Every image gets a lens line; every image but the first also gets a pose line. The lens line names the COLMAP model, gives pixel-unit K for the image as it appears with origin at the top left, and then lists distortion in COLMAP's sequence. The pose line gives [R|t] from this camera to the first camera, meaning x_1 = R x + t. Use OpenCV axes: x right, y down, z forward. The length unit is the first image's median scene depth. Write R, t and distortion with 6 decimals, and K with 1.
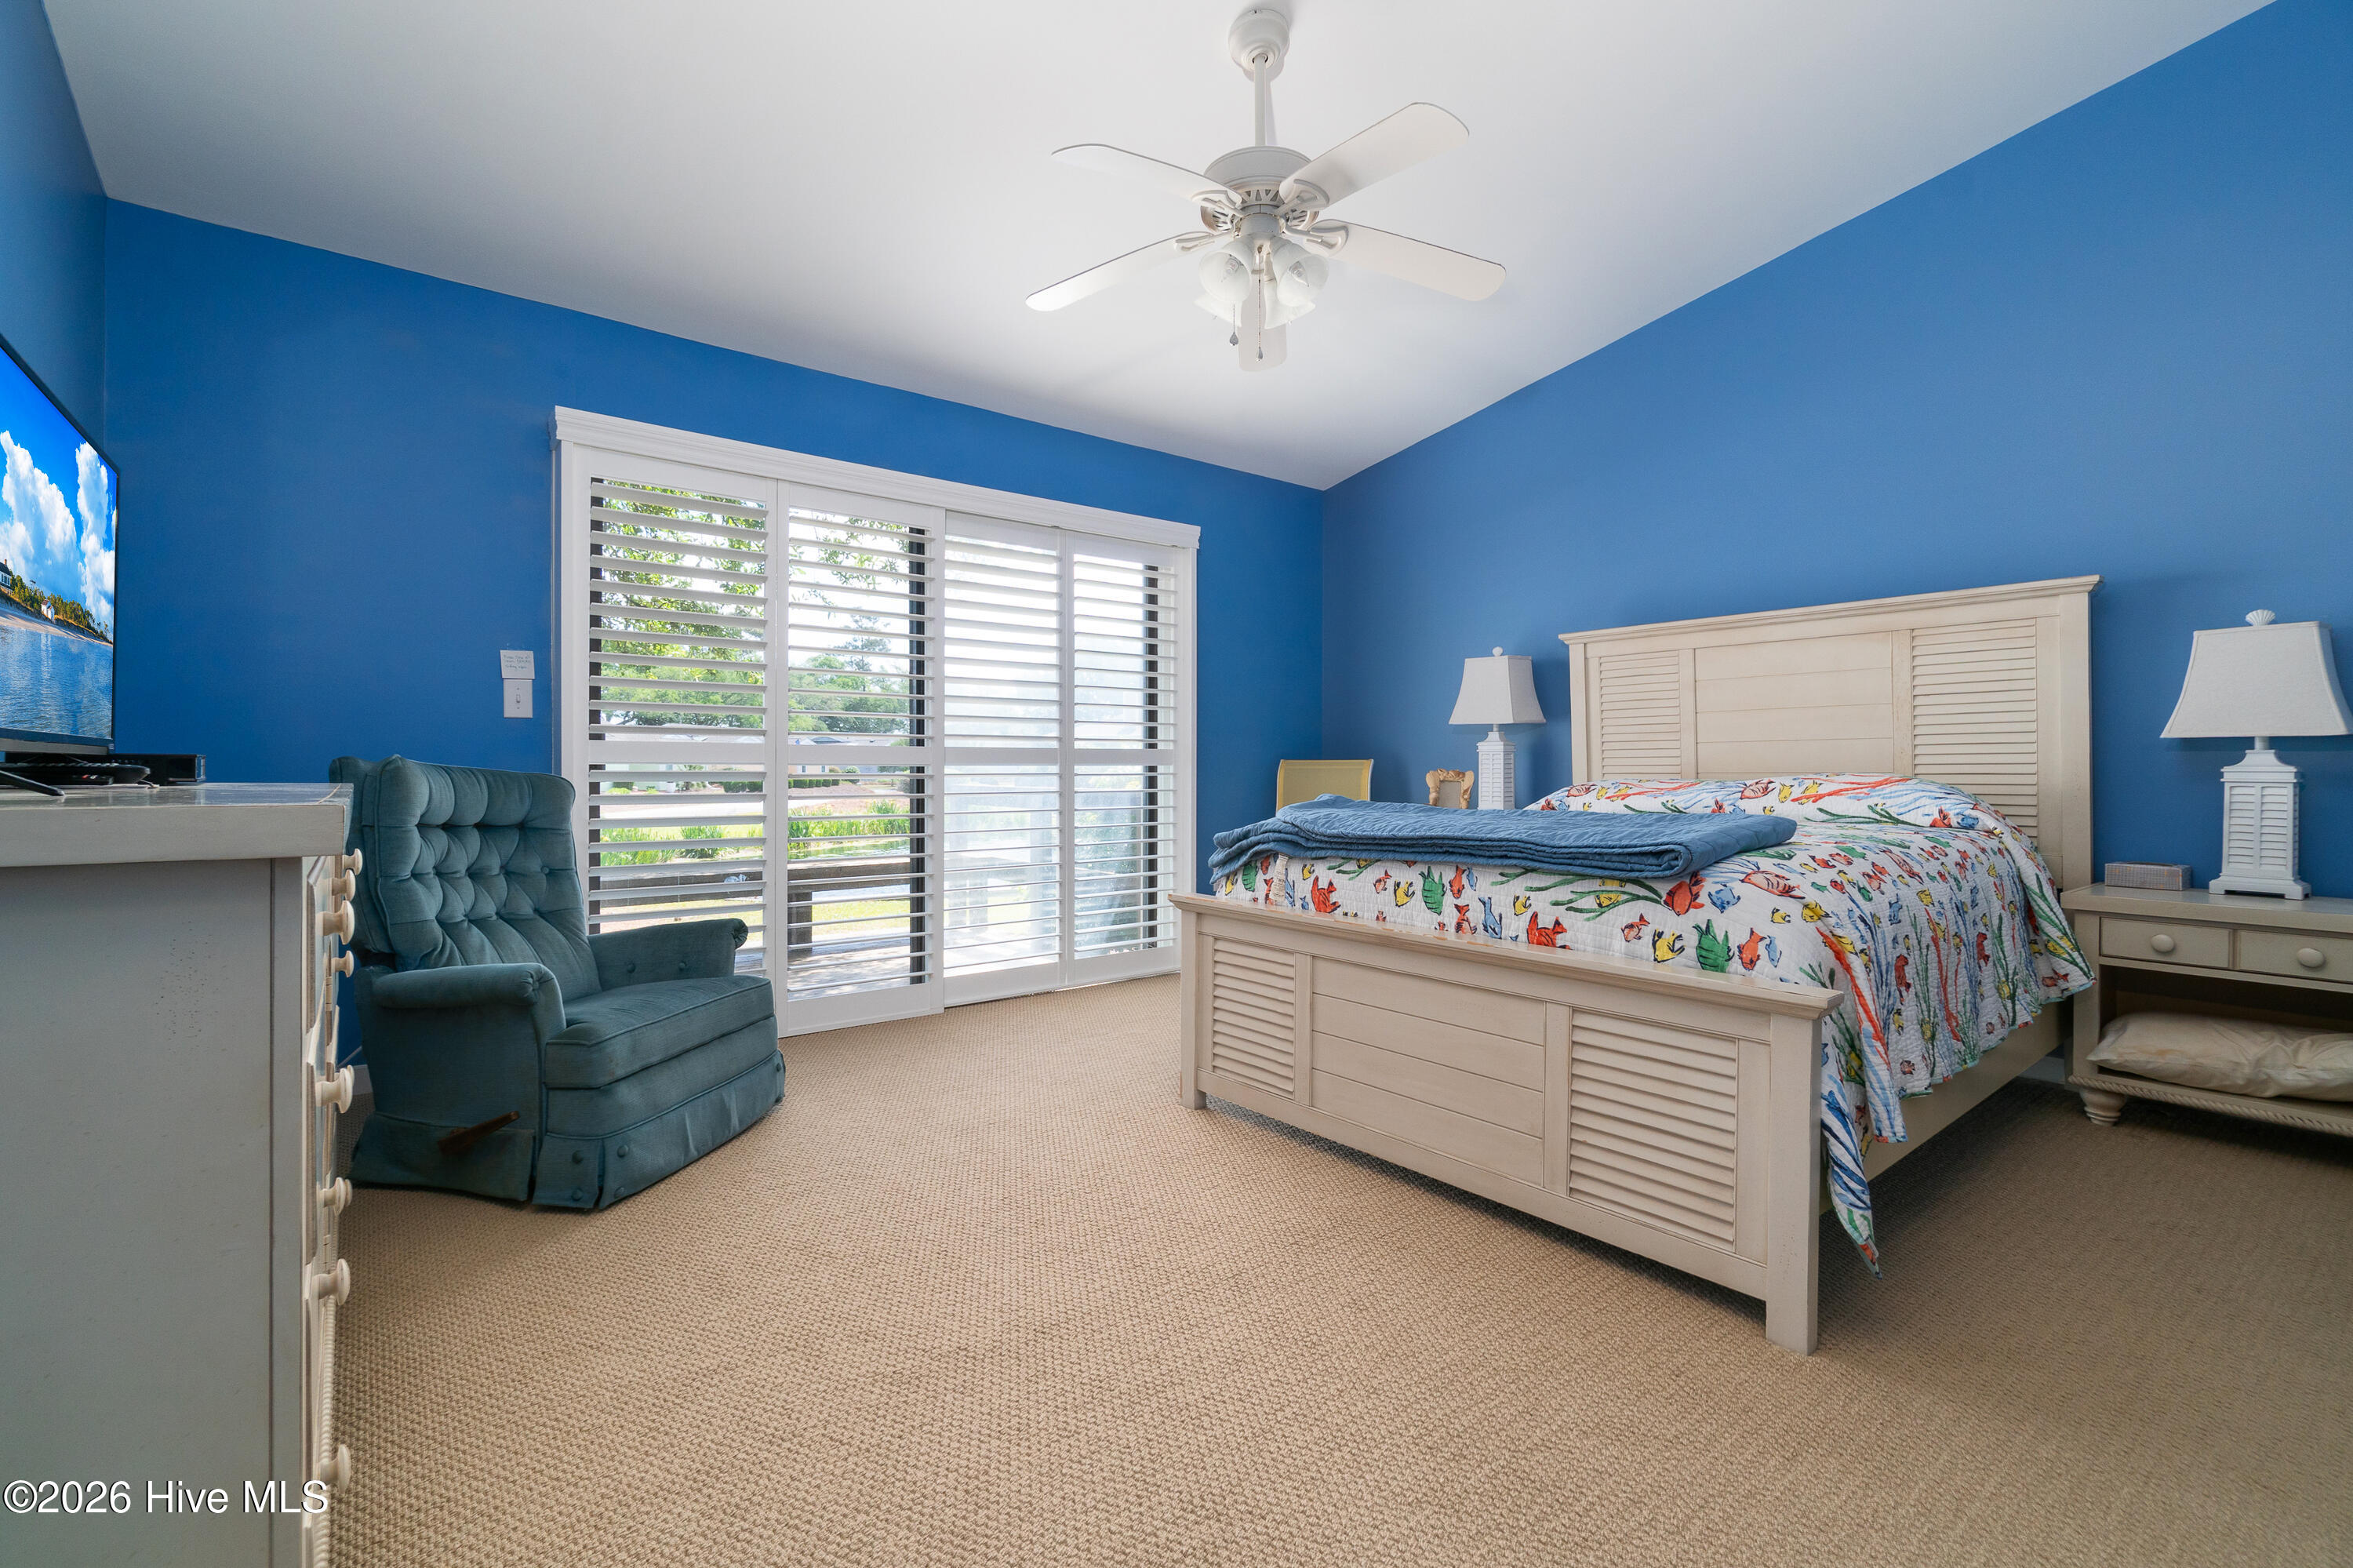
lens RADIAL K [[1006.6, 0, 1163.7], [0, 1006.6, 772.5], [0, 0, 1]] dist [-0.002976, 0.000025]
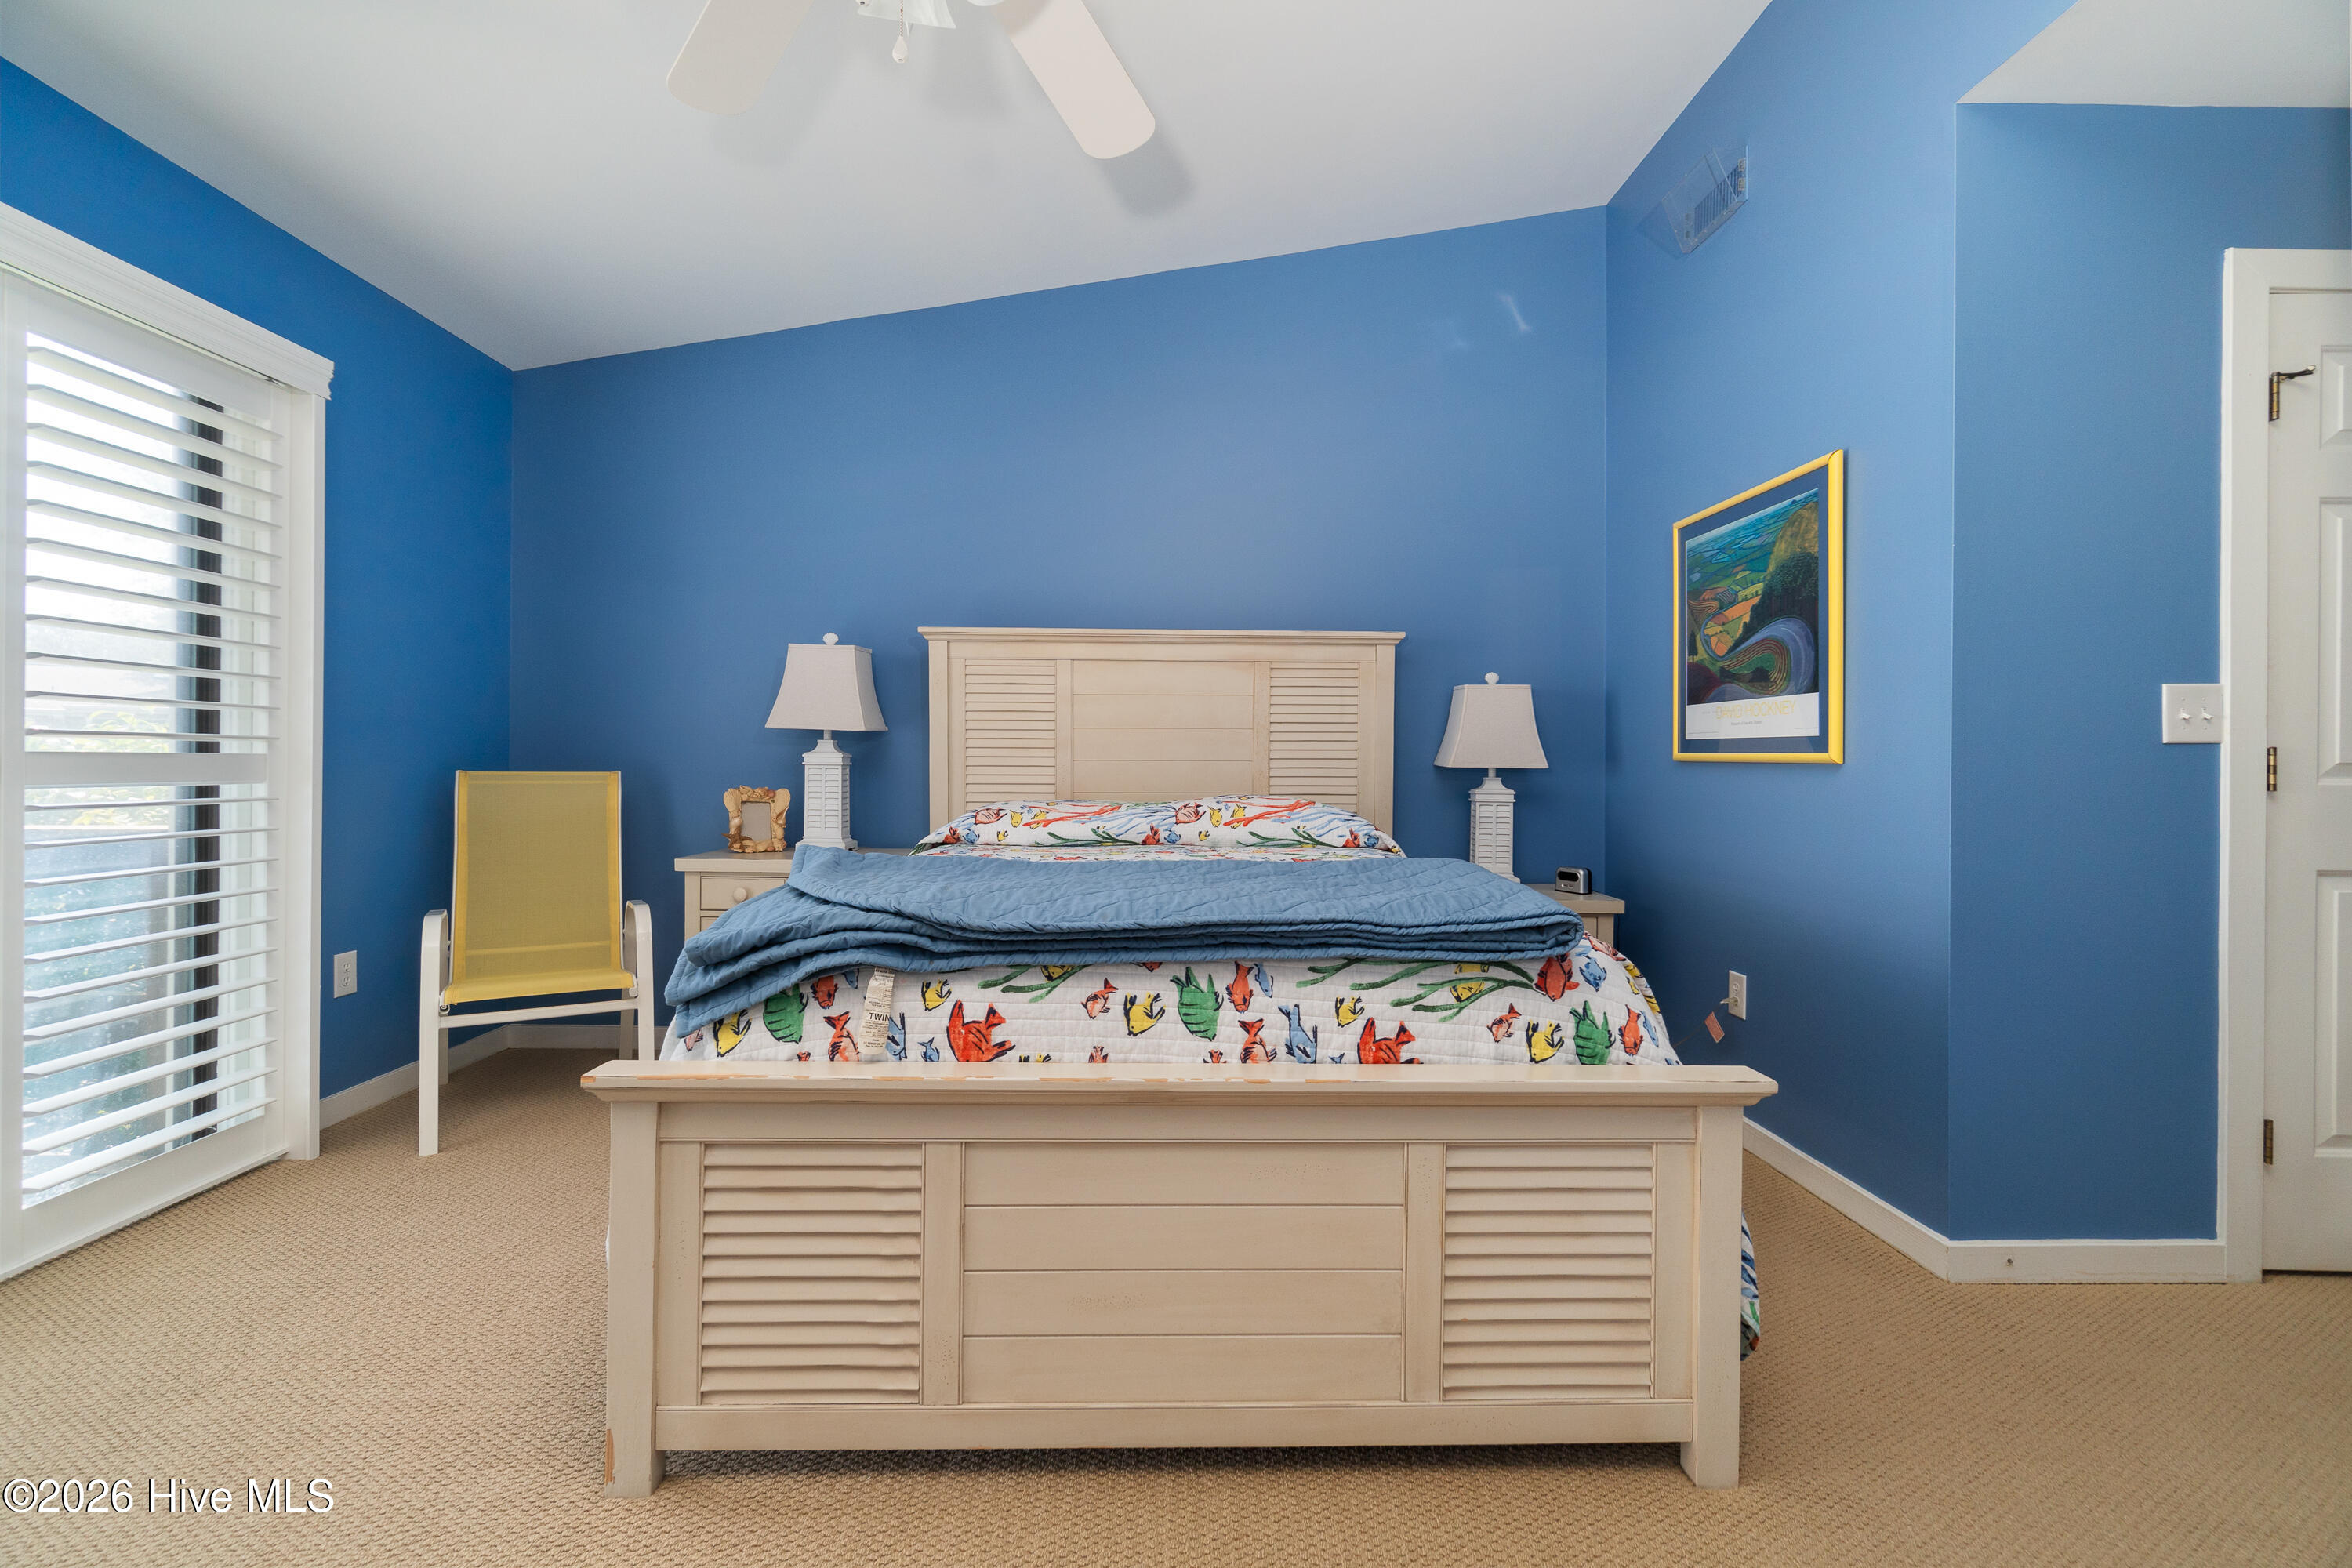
lens RADIAL K [[998.8, 0, 1177.7], [0, 998.8, 767.4], [0, 0, 1]] dist [-0.001117, -0.000148]
pose [[0.609015, 0.004954, 0.793143, -0.249322], [-0.003977, 0.999987, -0.003193, -0.033910], [-0.793149, -0.001210, 0.609027, 0.590107]]
